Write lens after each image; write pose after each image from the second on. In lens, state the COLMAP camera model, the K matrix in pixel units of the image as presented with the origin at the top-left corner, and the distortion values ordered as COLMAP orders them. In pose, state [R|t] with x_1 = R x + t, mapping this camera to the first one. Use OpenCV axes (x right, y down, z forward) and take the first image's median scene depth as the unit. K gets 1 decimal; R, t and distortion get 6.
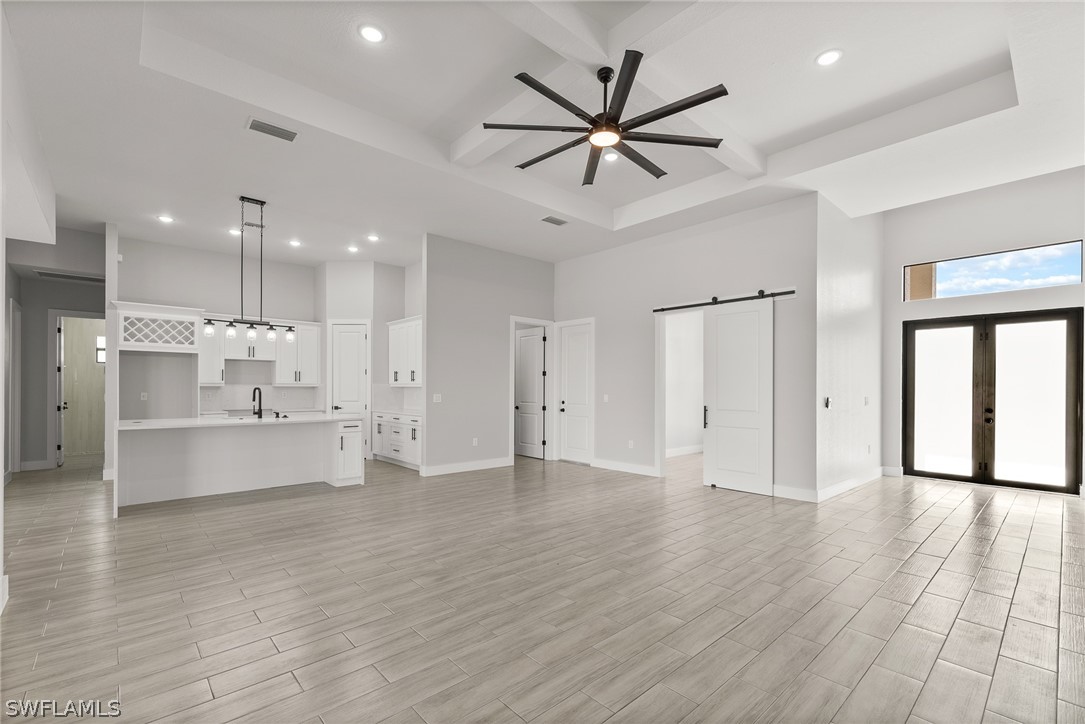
lens RADIAL K [[473.2, 0, 543.1], [0, 473.2, 391.4], [0, 0, 1]] dist [-0.000149, 0.000015]
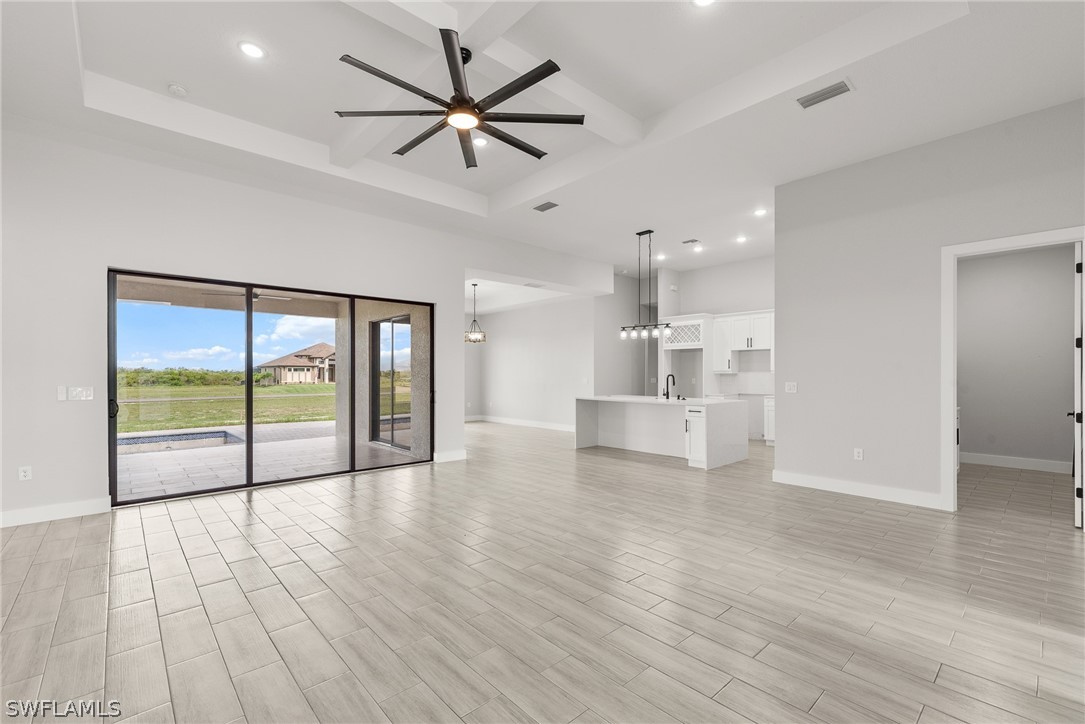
lens RADIAL K [[467.3, 0, 553.9], [0, 467.3, 379.2], [0, 0, 1]] dist [-0.000775, 0.000062]
pose [[0.019697, 0.007788, -0.999776, 0.618062], [-0.006099, 0.999952, 0.007669, -0.002963], [0.999787, 0.005947, 0.019744, 0.657522]]
